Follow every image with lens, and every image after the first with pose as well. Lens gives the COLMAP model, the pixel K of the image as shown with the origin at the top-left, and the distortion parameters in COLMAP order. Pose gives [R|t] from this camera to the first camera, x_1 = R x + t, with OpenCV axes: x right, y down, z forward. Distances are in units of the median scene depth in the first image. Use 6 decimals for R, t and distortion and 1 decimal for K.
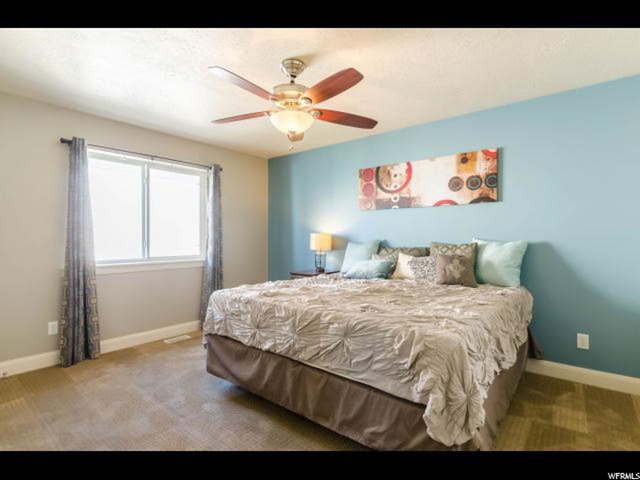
lens RADIAL K [[328.1, 0, 320.0], [0, 328.1, 240.0], [0, 0, 1]] dist [0.000342, 0.000024]
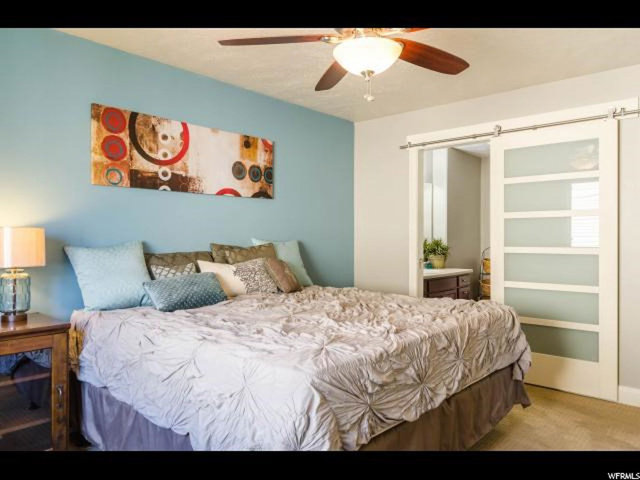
lens RADIAL K [[458.8, 0, 320.0], [0, 458.8, 240.0], [0, 0, 1]] dist [-0.003271, -0.001408]
pose [[0.030040, -0.006467, 0.999528, -0.645546], [0.006684, 0.999958, 0.006268, -0.005632], [-0.999526, 0.006493, 0.030082, 0.700508]]
